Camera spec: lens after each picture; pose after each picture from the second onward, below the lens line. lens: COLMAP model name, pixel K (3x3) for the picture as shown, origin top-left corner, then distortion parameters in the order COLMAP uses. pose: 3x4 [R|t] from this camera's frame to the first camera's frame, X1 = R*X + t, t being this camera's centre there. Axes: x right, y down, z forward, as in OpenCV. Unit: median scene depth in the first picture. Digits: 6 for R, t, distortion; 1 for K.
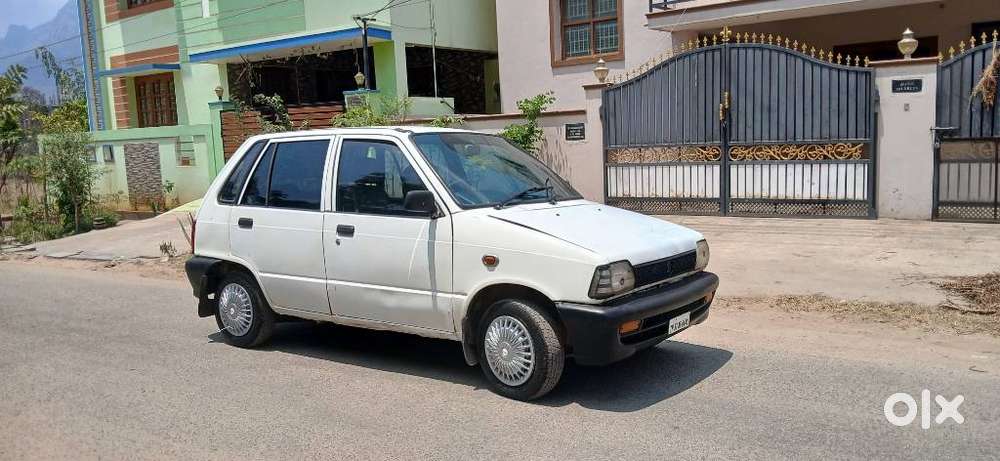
lens RADIAL K [[785.7, 0, 497.4], [0, 785.7, 230.8], [0, 0, 1]] dist [0.089236, -0.188850]
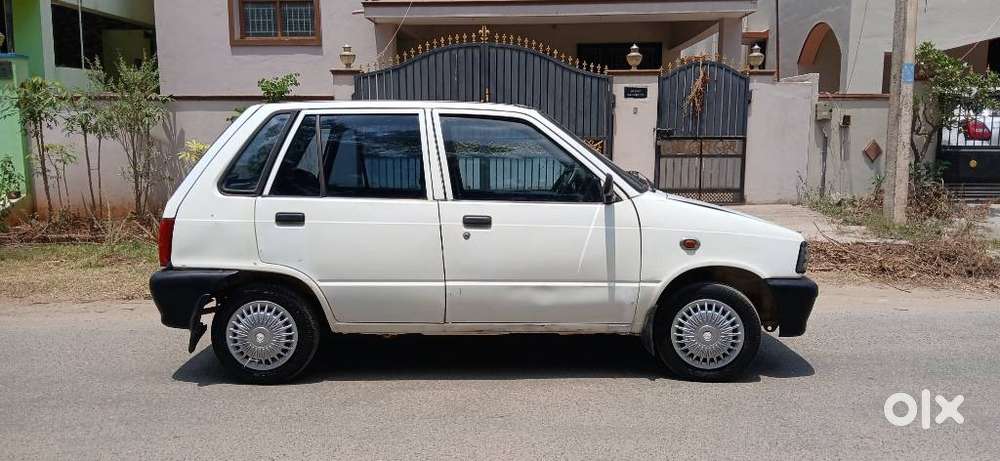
lens RADIAL K [[785.7, 0, 497.4], [0, 785.7, 230.8], [0, 0, 1]] dist [0.089236, -0.188850]
pose [[0.808414, -0.040918, 0.587190, -0.365980], [0.038911, 0.999114, 0.016052, -0.001759], [-0.587326, 0.009872, 0.809290, 0.163194]]
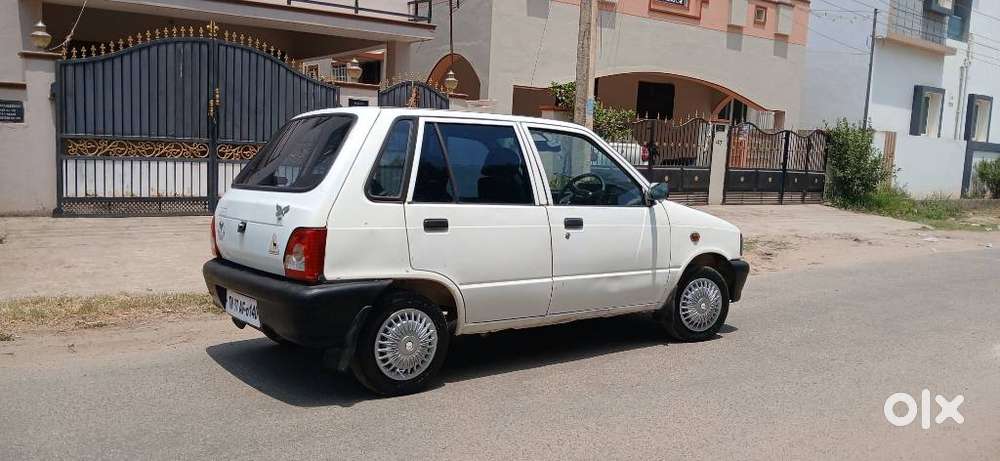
lens RADIAL K [[785.7, 0, 497.4], [0, 785.7, 230.8], [0, 0, 1]] dist [0.089236, -0.188850]
pose [[0.297026, -0.051615, 0.953473, -0.623824], [0.056810, 0.997724, 0.036313, -0.017270], [-0.953178, 0.043381, 0.299282, 0.433989]]
